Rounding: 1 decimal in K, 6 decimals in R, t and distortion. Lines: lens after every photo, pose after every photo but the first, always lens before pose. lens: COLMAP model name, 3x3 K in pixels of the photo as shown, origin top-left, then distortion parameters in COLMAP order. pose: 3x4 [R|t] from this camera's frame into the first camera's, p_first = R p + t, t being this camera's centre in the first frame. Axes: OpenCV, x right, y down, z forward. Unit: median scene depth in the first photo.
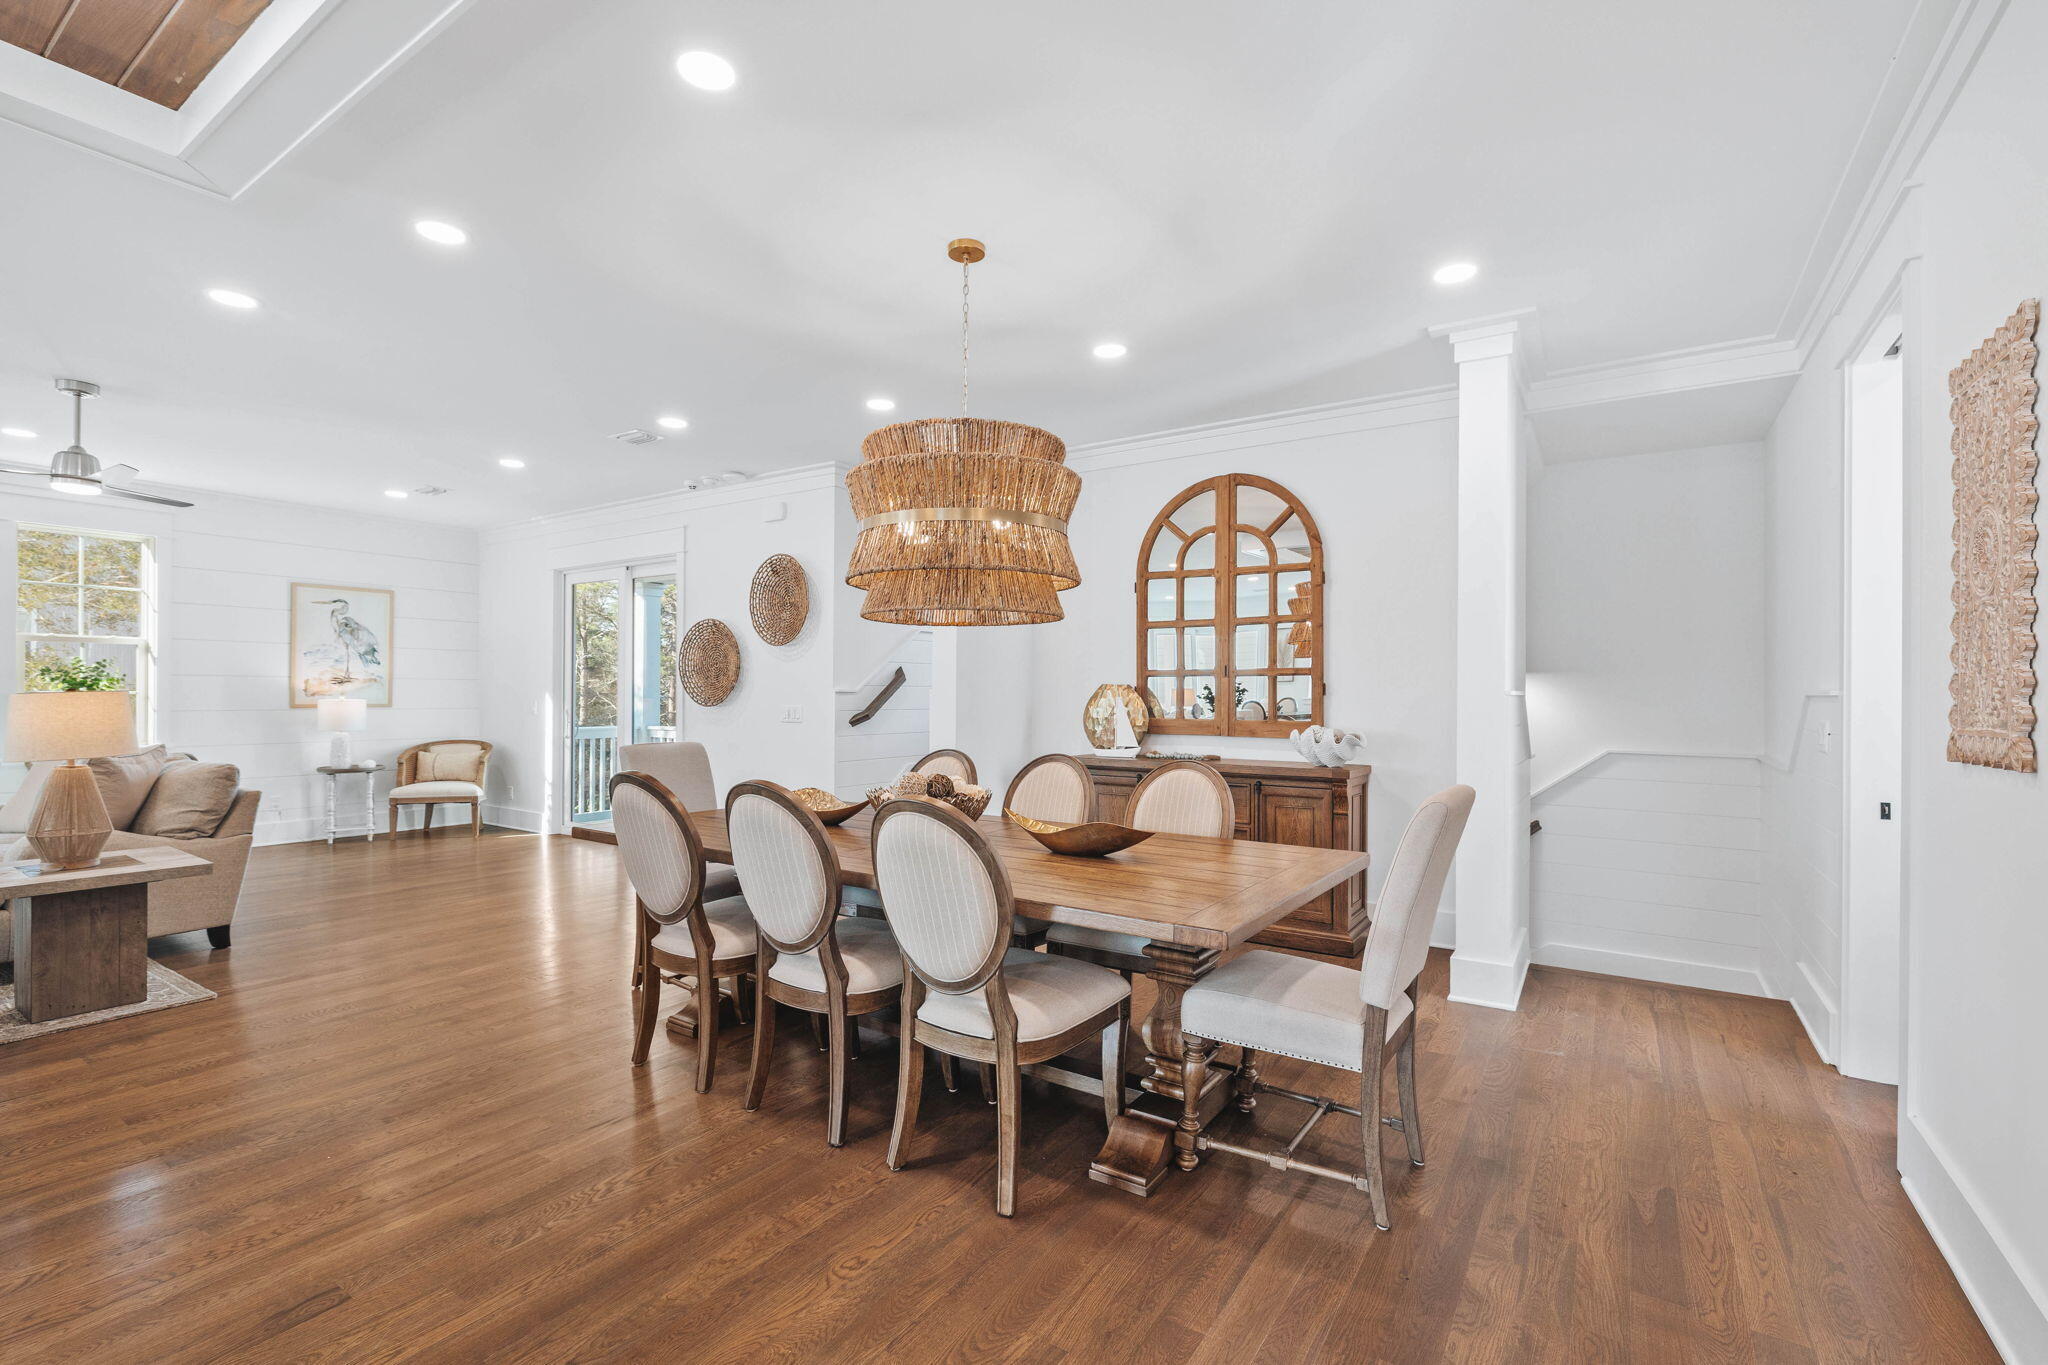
lens RADIAL K [[881.1, 0, 1024.0], [0, 881.1, 682.5], [0, 0, 1]] dist [-0.019565, 0.000119]
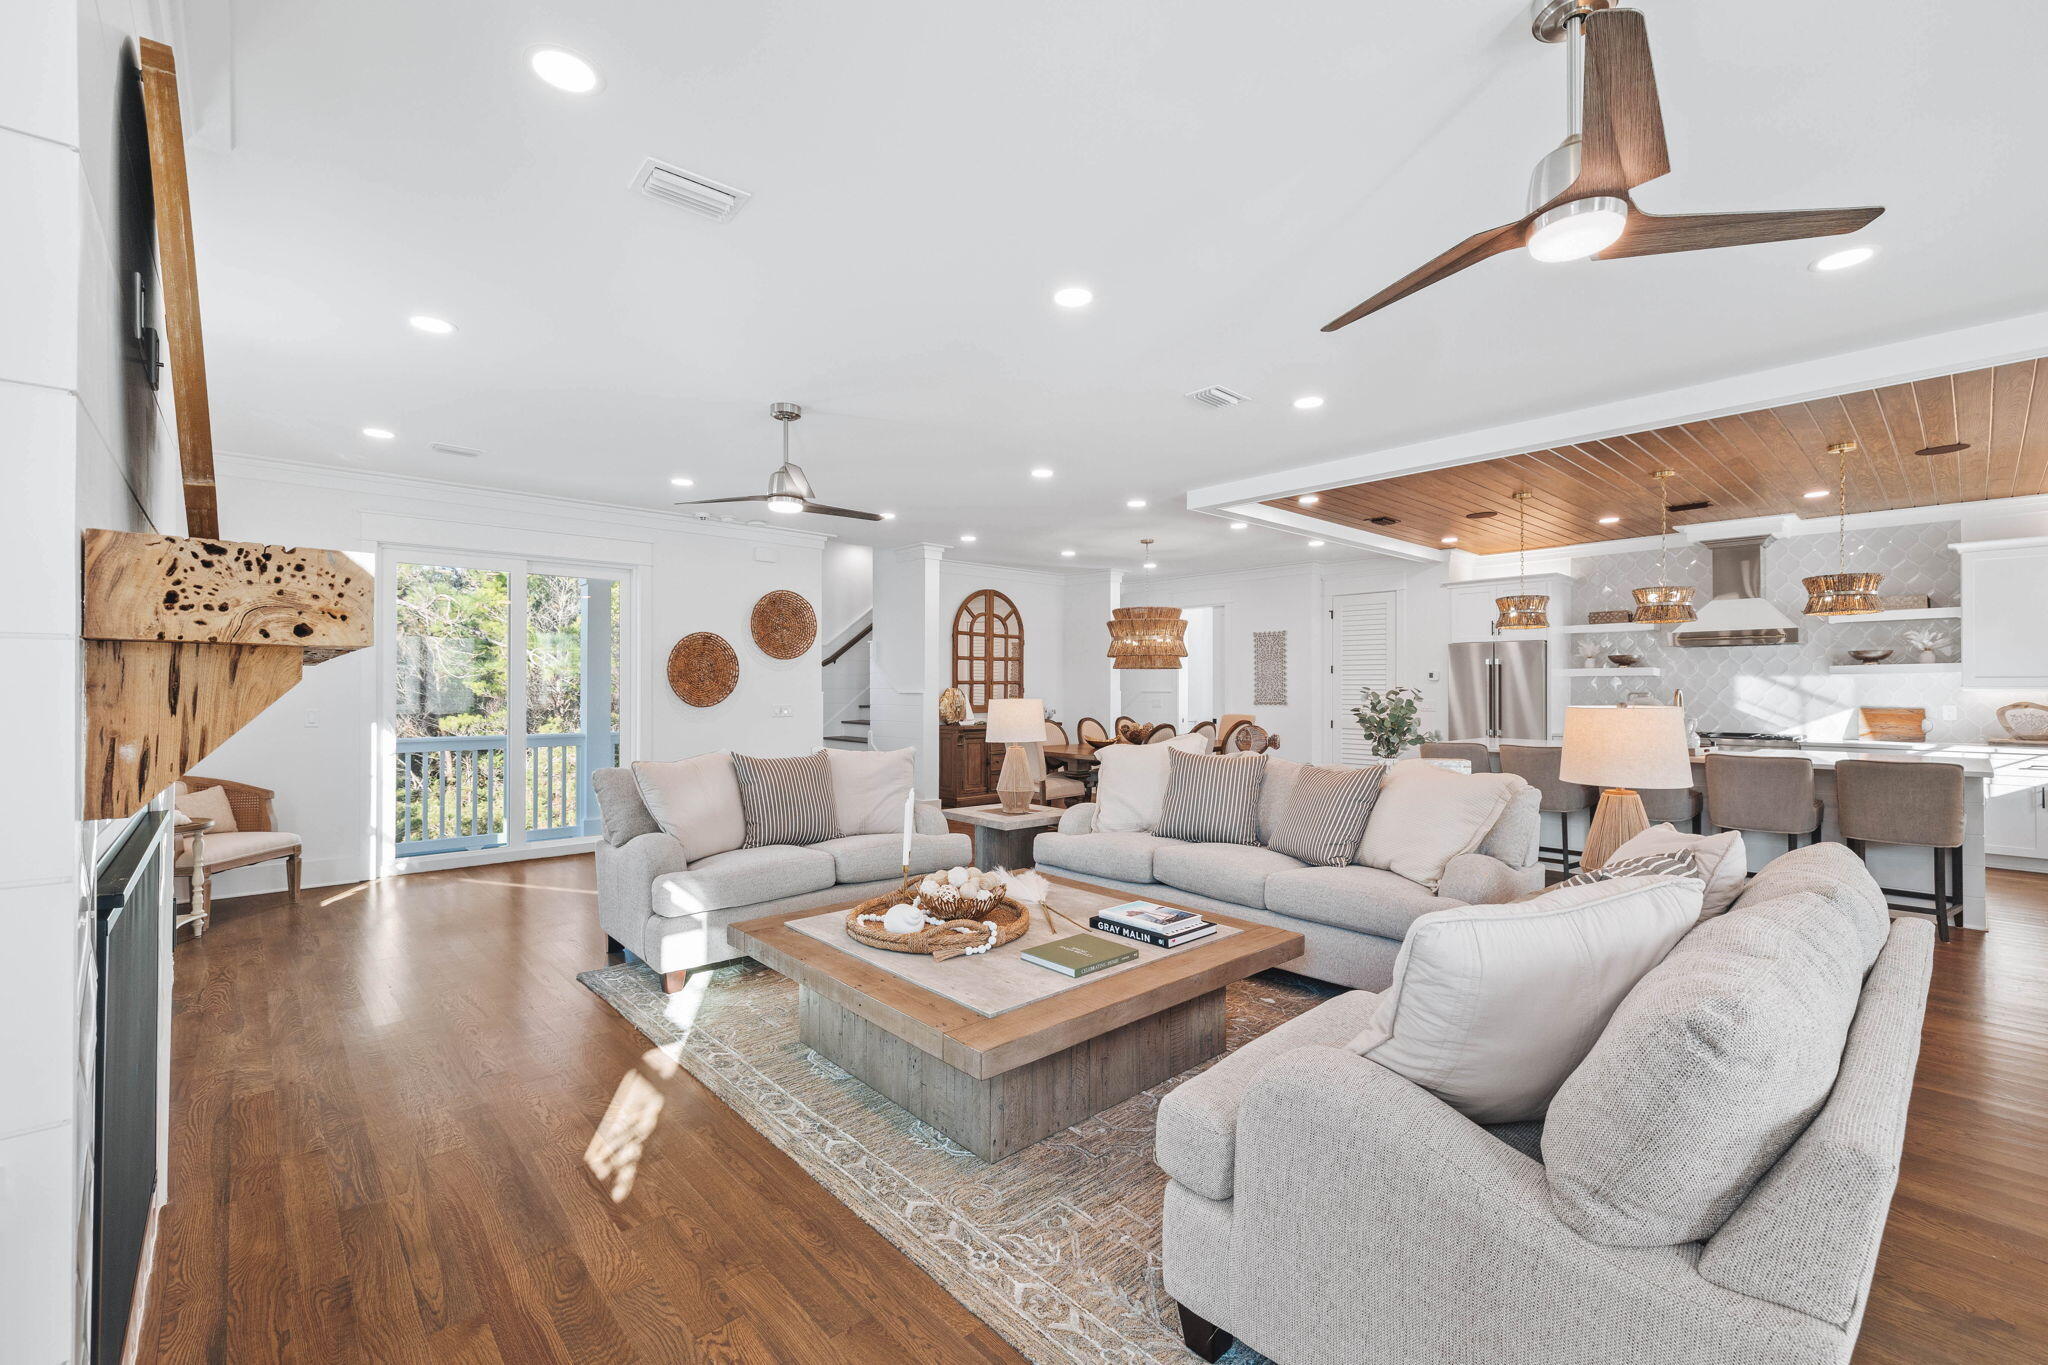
lens RADIAL K [[881.1, 0, 1024.0], [0, 881.1, 682.5], [0, 0, 1]] dist [-0.019565, 0.000119]
pose [[0.249334, -0.001806, 0.968416, -1.785423], [-0.019030, 0.999796, 0.006765, -0.025940], [-0.968231, -0.020116, 0.249248, 0.370917]]
